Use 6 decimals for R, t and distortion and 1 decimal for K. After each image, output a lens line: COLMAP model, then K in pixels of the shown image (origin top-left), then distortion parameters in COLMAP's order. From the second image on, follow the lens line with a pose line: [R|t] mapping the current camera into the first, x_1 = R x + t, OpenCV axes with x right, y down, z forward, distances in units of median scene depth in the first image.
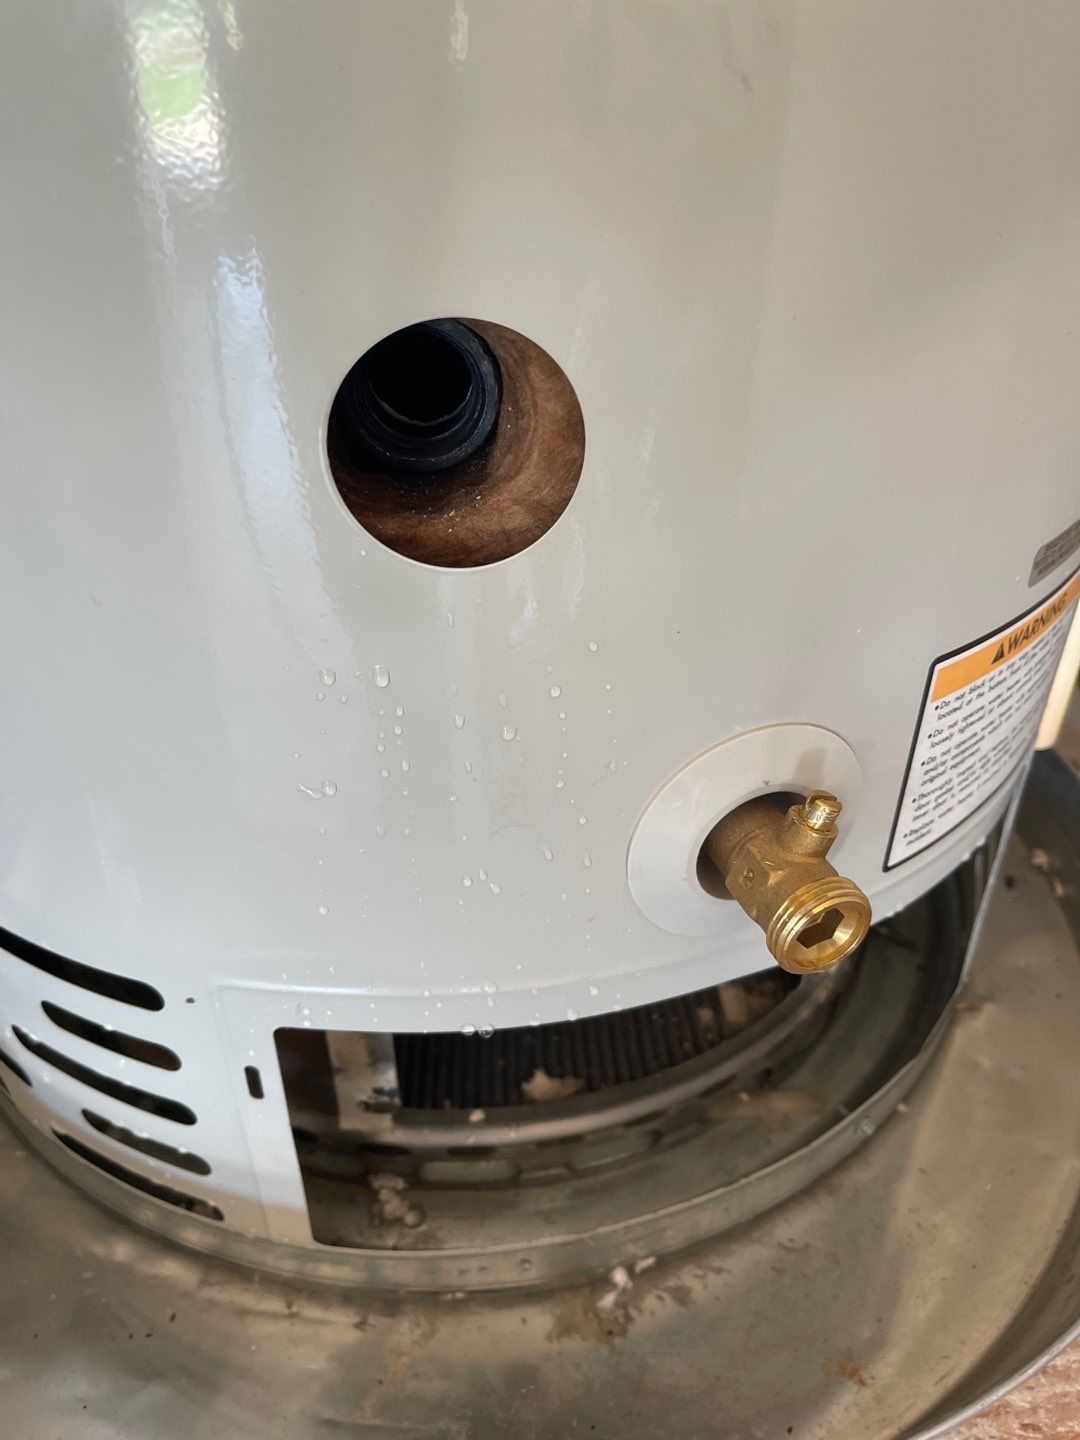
lens RADIAL K [[1038.4, 0, 541.3], [0, 1038.4, 692.0], [0, 0, 1]] dist [0.031333, -0.065228]
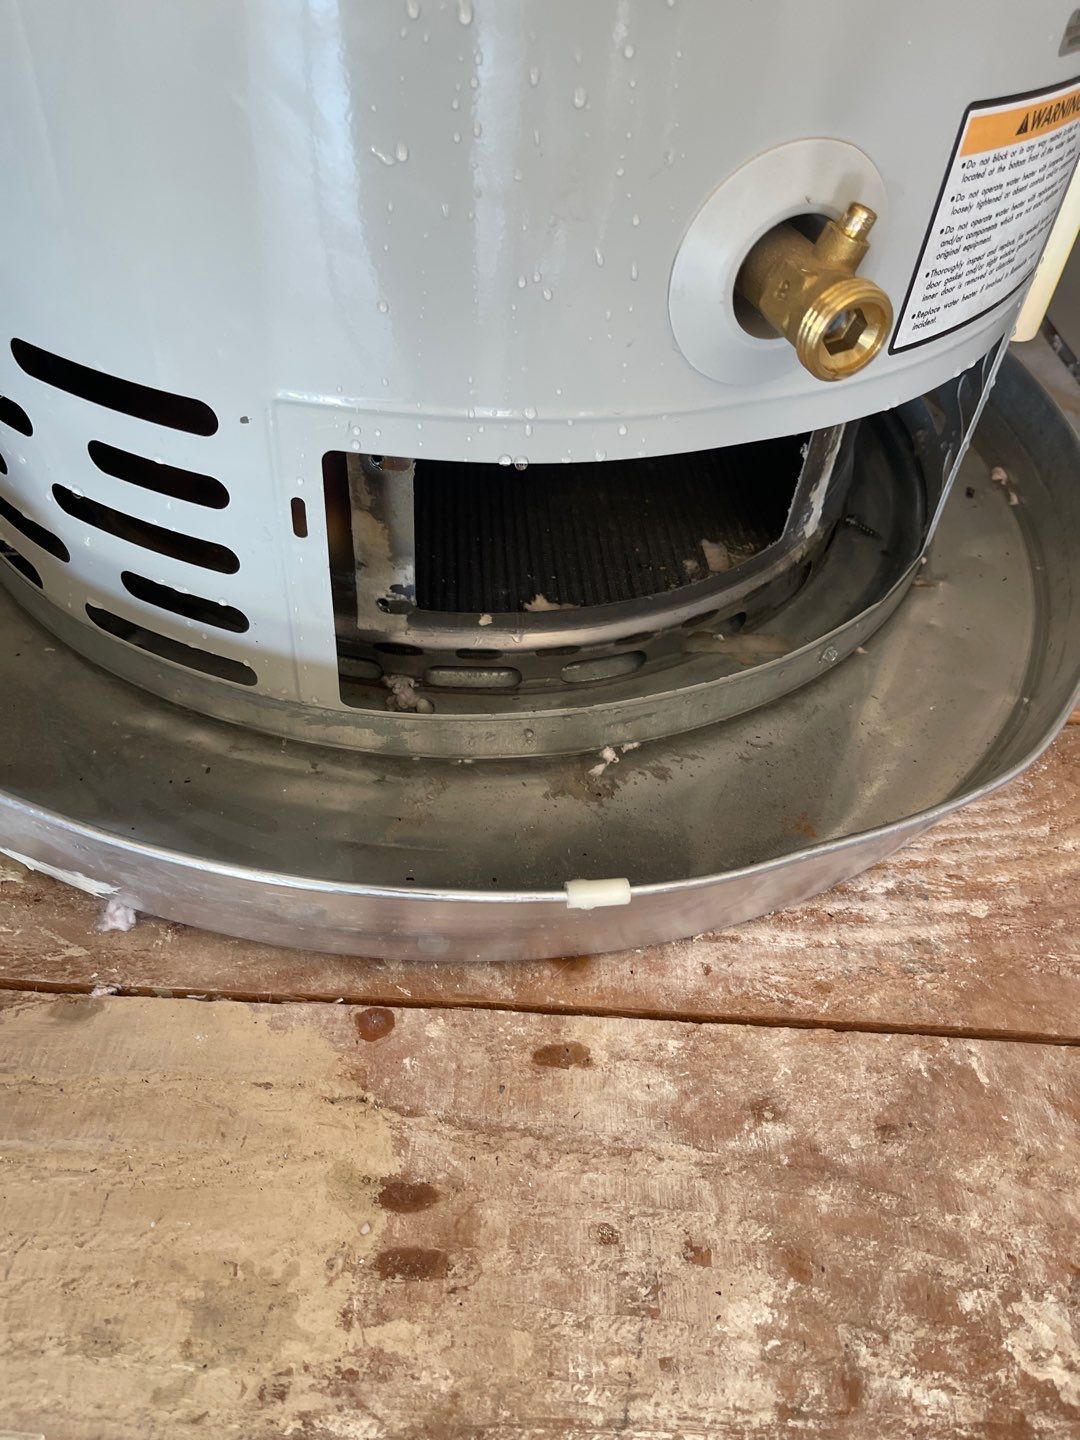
lens RADIAL K [[1038.4, 0, 541.3], [0, 1038.4, 692.0], [0, 0, 1]] dist [0.031333, -0.065228]
pose [[0.996839, 0.041249, 0.067902, -0.078680], [-0.053530, 0.980252, 0.190370, 0.287980], [-0.058708, -0.193403, 0.979361, -0.092272]]
